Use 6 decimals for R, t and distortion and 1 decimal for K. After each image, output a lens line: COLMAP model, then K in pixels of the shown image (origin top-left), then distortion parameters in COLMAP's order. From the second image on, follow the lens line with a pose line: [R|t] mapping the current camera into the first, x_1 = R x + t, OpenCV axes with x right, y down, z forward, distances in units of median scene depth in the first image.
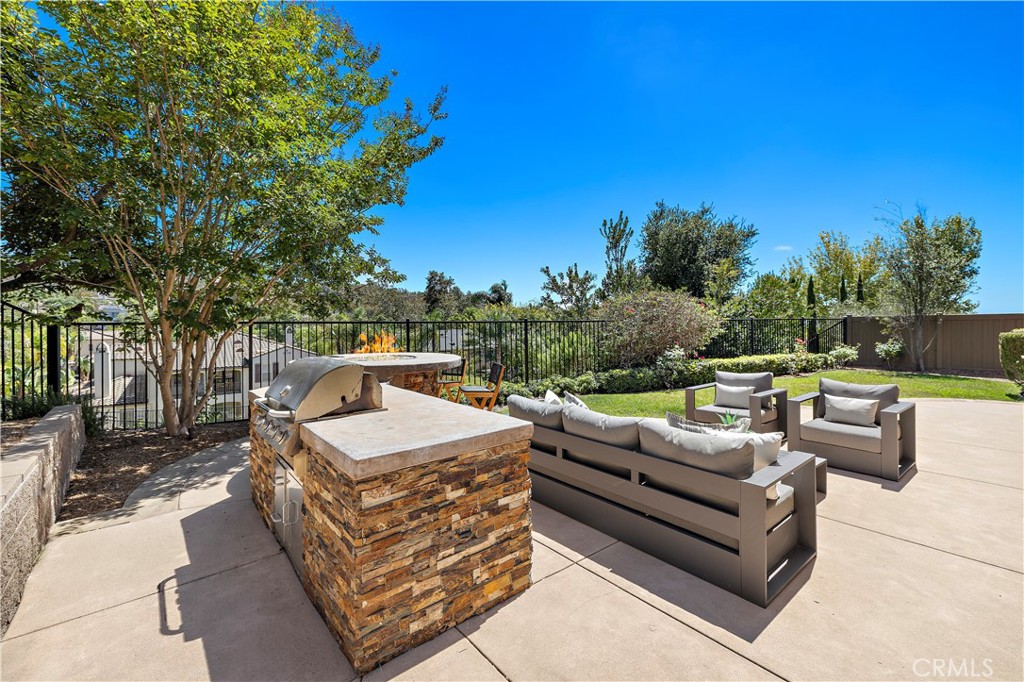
lens RADIAL K [[443.4, 0, 512.0], [0, 443.4, 319.4], [0, 0, 1]] dist [-0.002486, -0.000059]
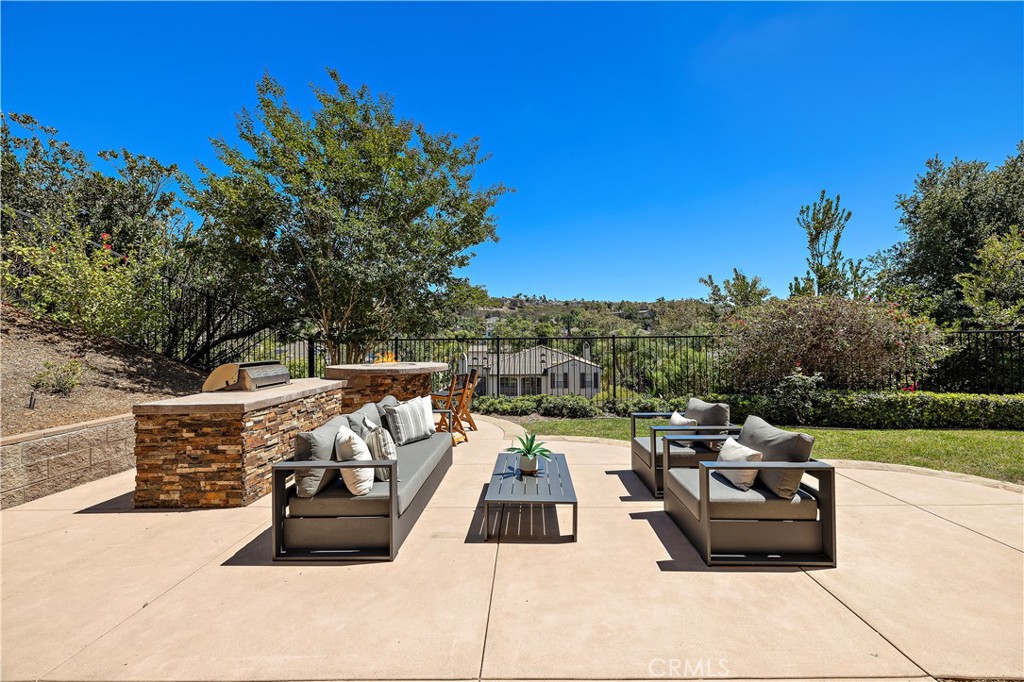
lens RADIAL K [[436.6, 0, 517.5], [0, 436.6, 336.6], [0, 0, 1]] dist [0.000190, 0.000121]
pose [[0.753992, -0.008671, -0.656826, 1.957020], [0.010605, 0.999943, -0.001027, 0.009640], [0.656798, -0.006191, 0.754041, 0.515433]]
